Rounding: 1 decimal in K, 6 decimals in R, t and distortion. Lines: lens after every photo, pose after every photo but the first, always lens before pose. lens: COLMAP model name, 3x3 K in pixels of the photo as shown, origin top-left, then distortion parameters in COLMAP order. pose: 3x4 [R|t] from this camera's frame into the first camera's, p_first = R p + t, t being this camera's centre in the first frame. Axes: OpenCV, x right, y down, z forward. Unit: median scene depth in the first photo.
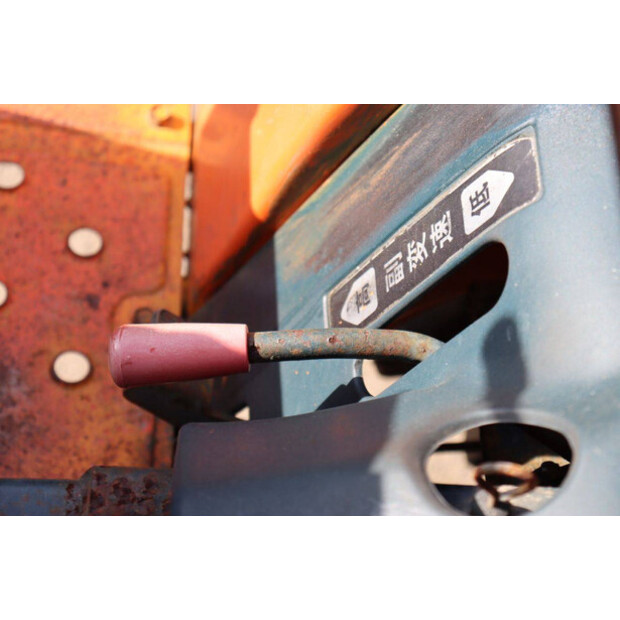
lens RADIAL K [[1169.0, 0, 309.8], [0, 1169.0, 309.9], [0, 0, 1]] dist [0.200248, 0.000000]
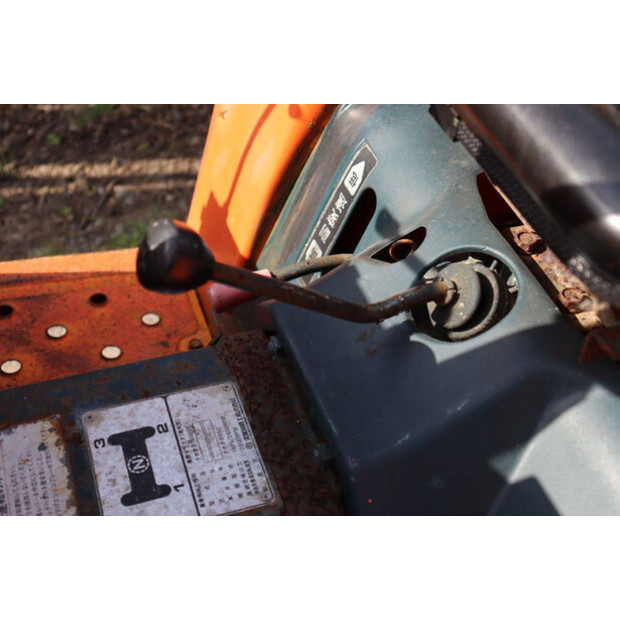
lens RADIAL K [[874.4, 0, 311.2], [0, 874.4, 312.6], [0, 0, 1]] dist [0.069389, 0.000000]
pose [[0.948626, -0.273699, 0.158738, -0.208911], [0.303282, 0.929542, -0.209695, 0.367660], [-0.090160, 0.247064, 0.964796, -0.423783]]
